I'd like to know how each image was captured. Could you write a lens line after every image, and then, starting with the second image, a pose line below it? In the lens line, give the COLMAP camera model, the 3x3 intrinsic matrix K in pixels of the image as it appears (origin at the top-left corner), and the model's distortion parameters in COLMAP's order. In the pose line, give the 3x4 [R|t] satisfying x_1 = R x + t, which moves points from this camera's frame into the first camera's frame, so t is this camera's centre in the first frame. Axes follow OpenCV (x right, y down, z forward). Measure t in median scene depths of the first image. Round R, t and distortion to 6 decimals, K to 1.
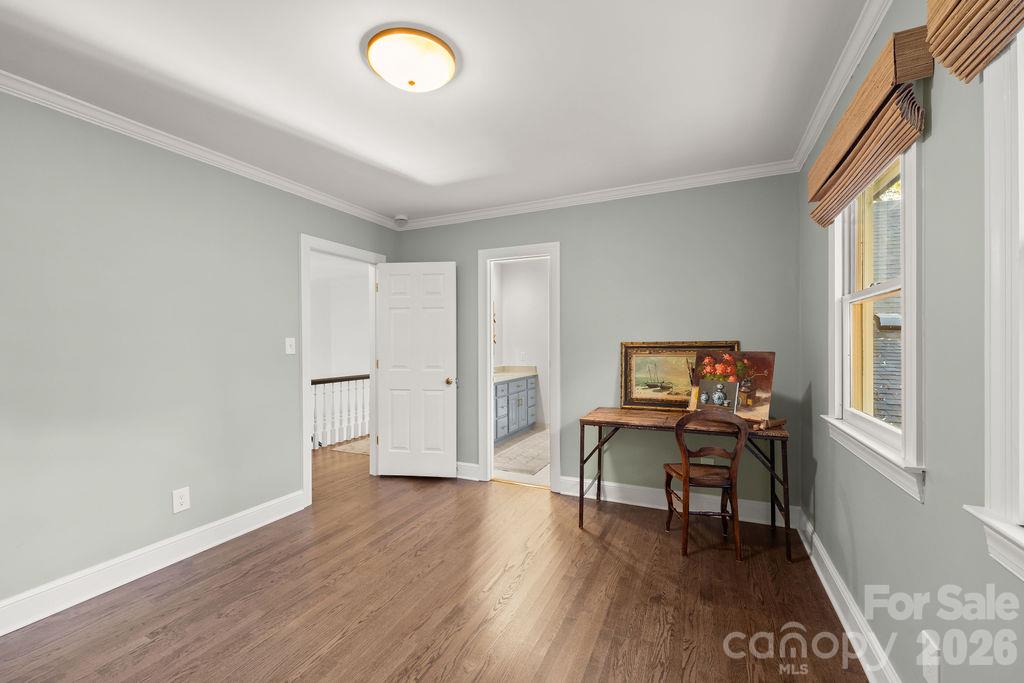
lens RADIAL K [[424.6, 0, 512.3], [0, 424.6, 342.9], [0, 0, 1]] dist [0.000817, -0.000250]
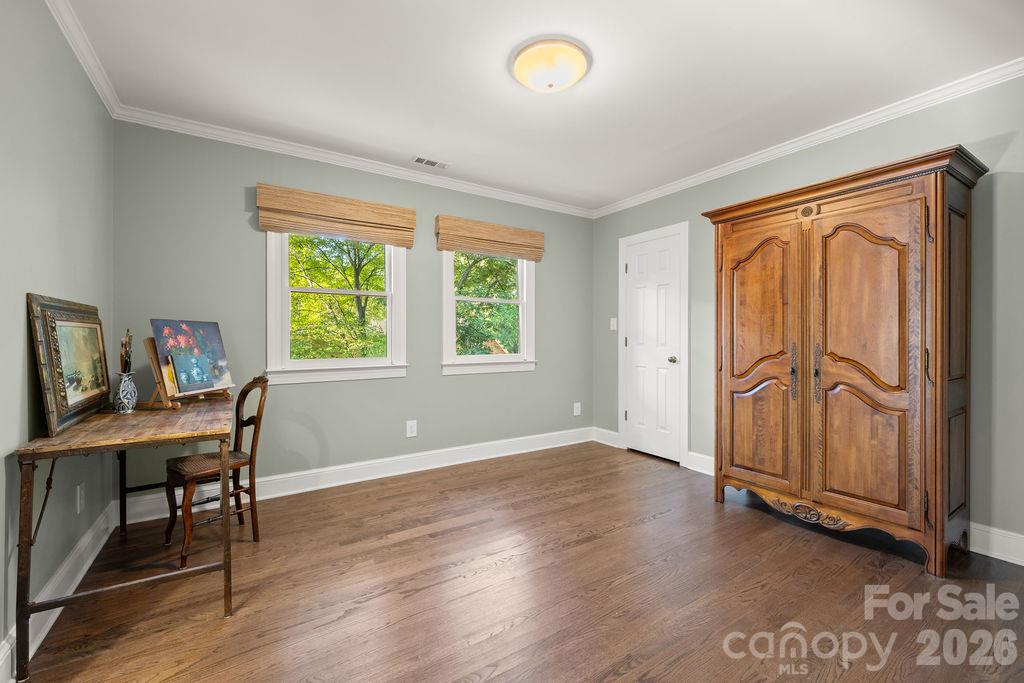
lens RADIAL K [[424.6, 0, 510.1], [0, 424.6, 340.1], [0, 0, 1]] dist [0.000817, -0.000250]
pose [[-0.841247, 0.000703, 0.540651, -0.521532], [0.000246, 1.000000, -0.000919, 0.060875], [-0.540651, -0.000640, -0.841247, 1.380460]]
